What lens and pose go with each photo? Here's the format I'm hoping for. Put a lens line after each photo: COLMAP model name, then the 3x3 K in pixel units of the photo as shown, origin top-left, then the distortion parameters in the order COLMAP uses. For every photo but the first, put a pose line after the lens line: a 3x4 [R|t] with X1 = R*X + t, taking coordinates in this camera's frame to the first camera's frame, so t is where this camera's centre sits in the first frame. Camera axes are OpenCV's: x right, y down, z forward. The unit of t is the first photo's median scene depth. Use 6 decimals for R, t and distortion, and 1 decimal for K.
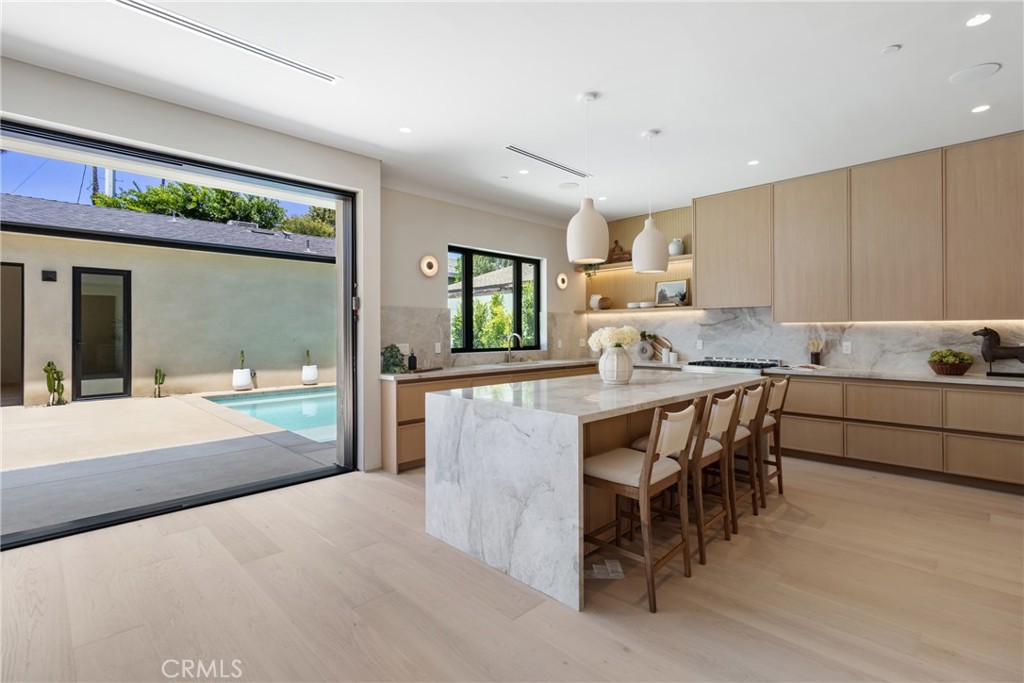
lens RADIAL K [[477.1, 0, 522.0], [0, 477.1, 329.7], [0, 0, 1]] dist [0.005694, -0.000500]
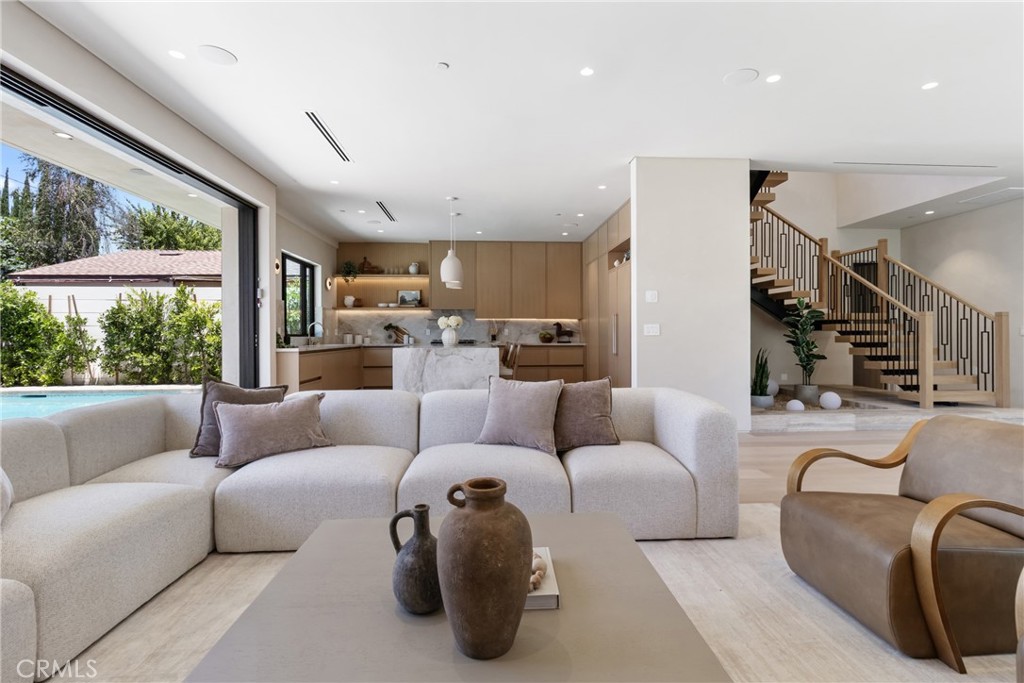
lens RADIAL K [[477.1, 0, 526.6], [0, 477.1, 332.7], [0, 0, 1]] dist [0.005694, -0.000500]
pose [[0.651335, 0.004386, 0.758777, -0.709951], [-0.001358, 0.999988, -0.004615, 0.046394], [-0.758789, 0.001976, 0.651334, -0.318597]]
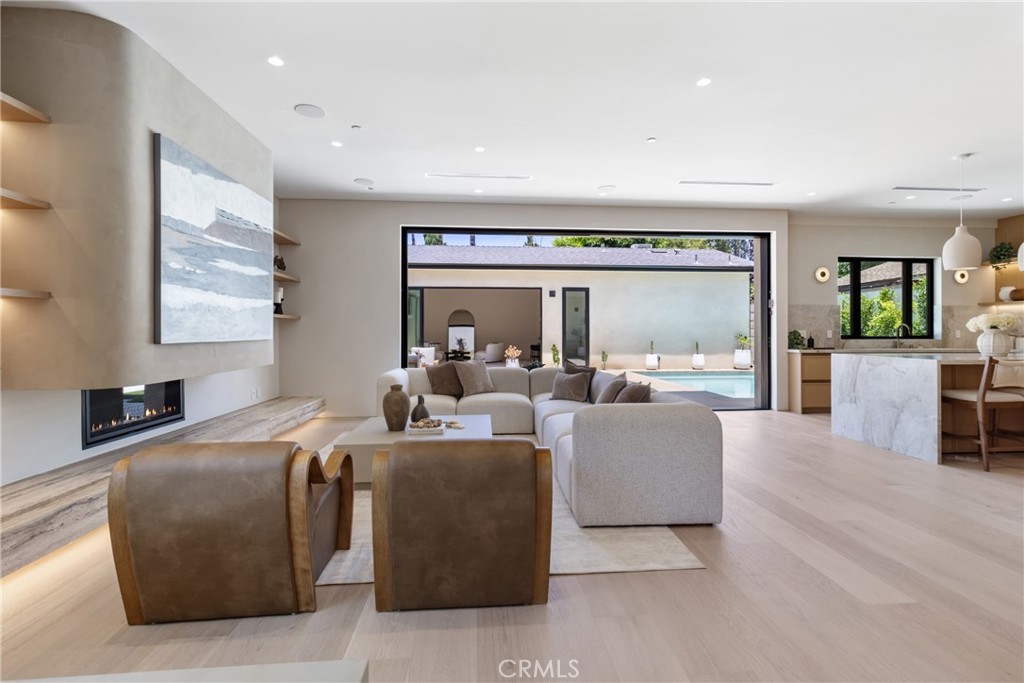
lens RADIAL K [[477.1, 0, 518.5], [0, 477.1, 330.9], [0, 0, 1]] dist [0.005694, -0.000500]
pose [[0.758906, 0.001273, -0.651199, 0.039169], [-0.000293, 0.999999, 0.001614, 0.026997], [0.651200, -0.001033, 0.758905, -0.613878]]
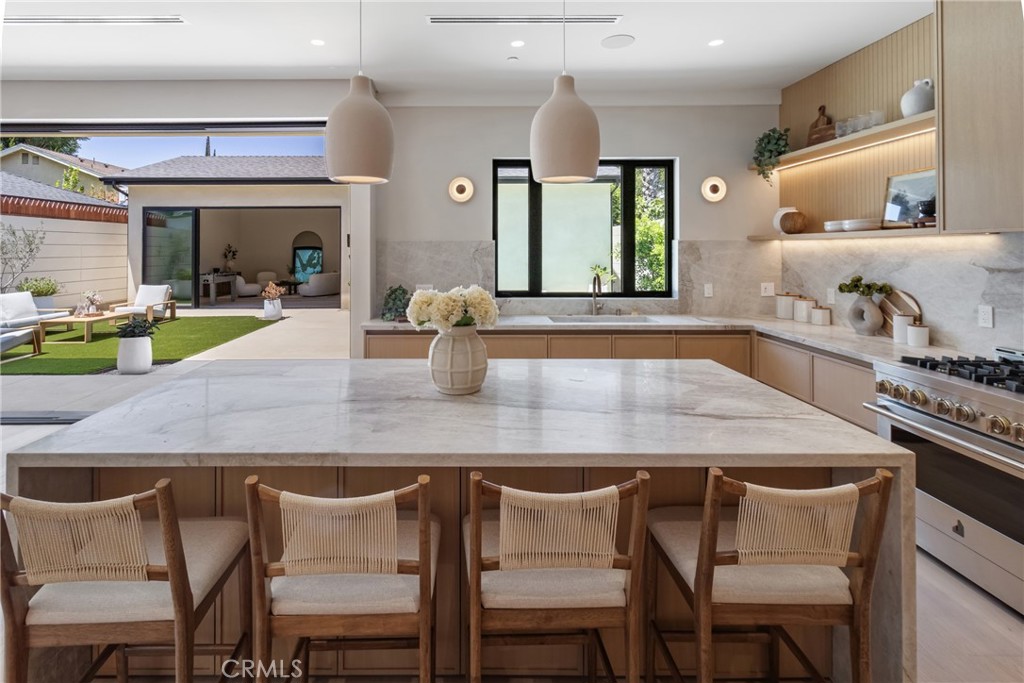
lens RADIAL K [[495.2, 0, 476.8], [0, 495.2, 244.7], [0, 0, 1]] dist [0.003385, 0.000489]
pose [[0.704719, -0.003496, -0.709478, 0.424254], [0.002142, 0.999994, -0.002799, -0.037309], [0.709484, 0.000452, 0.704722, 0.416563]]
